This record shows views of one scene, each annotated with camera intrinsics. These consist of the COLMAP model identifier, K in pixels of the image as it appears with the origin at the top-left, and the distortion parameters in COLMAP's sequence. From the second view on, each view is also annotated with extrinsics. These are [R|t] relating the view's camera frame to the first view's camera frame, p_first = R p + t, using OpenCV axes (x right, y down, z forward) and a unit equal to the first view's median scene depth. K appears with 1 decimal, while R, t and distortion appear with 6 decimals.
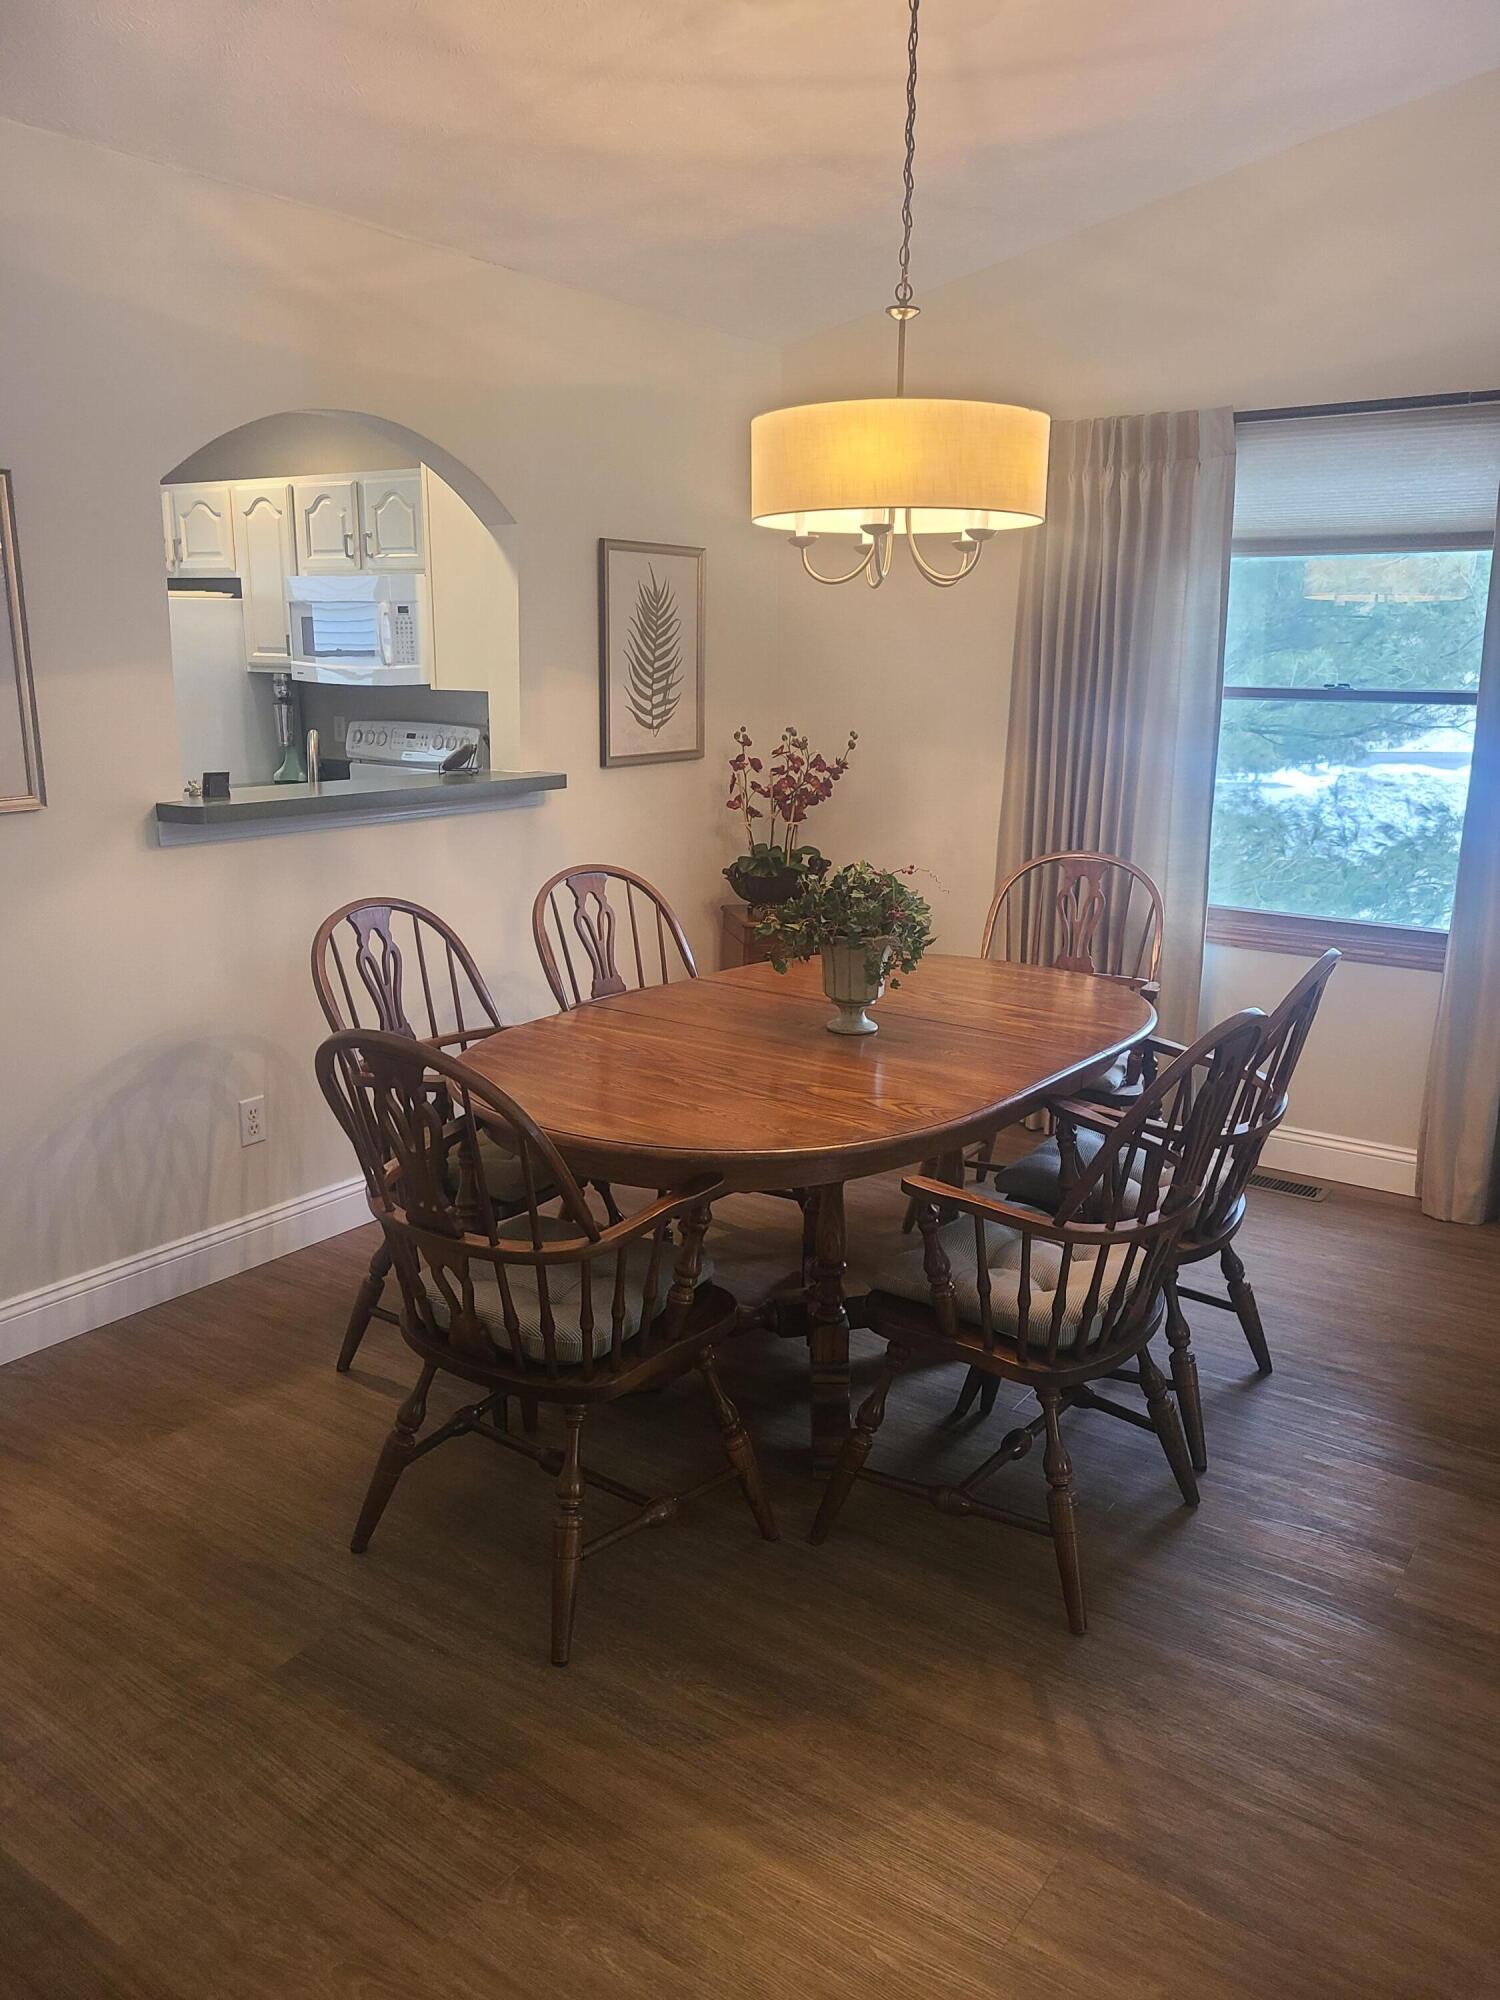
lens RADIAL K [[1498.9, 0, 750.8], [0, 1498.9, 968.8], [0, 0, 1]] dist [0.070379, -0.063425]
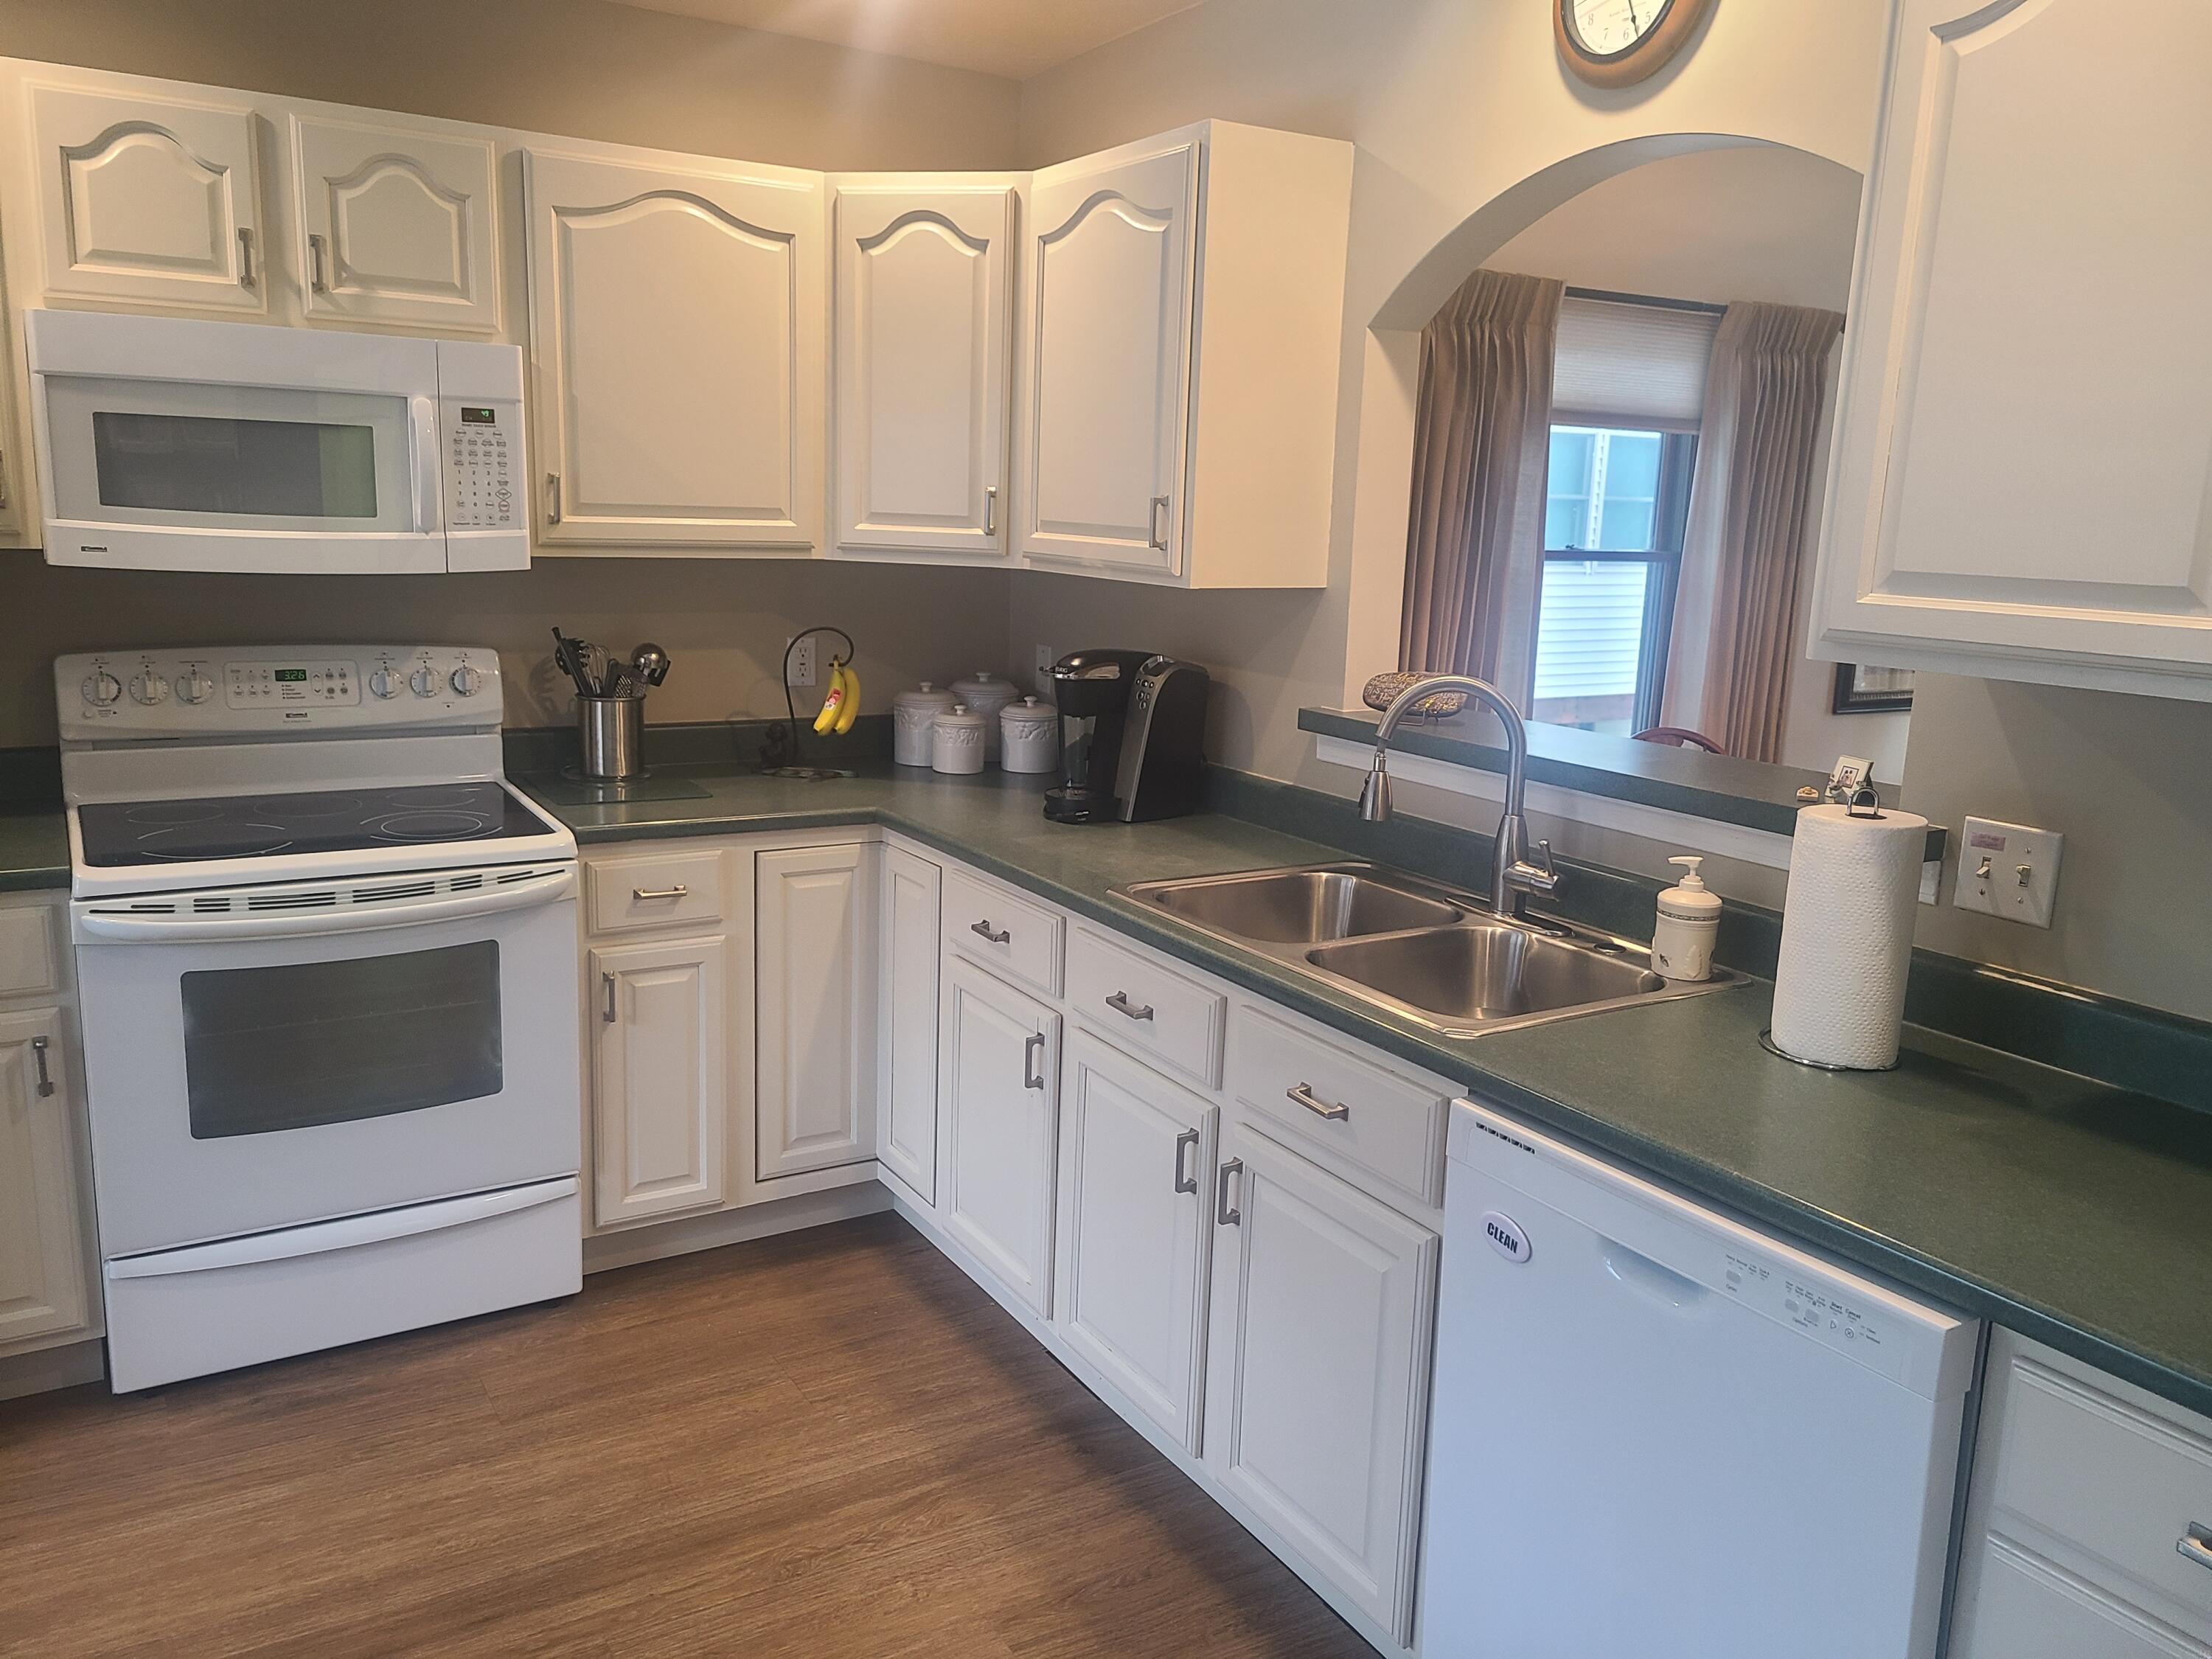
lens RADIAL K [[1658.1, 0, 1097.4], [0, 1658.1, 819.5], [0, 0, 1]] dist [0.062445, -0.053774]
pose [[0.405066, -0.172594, 0.897849, -0.790282], [0.164581, 0.979744, 0.114086, -0.170606], [-0.899352, 0.101557, 0.425267, 0.740462]]
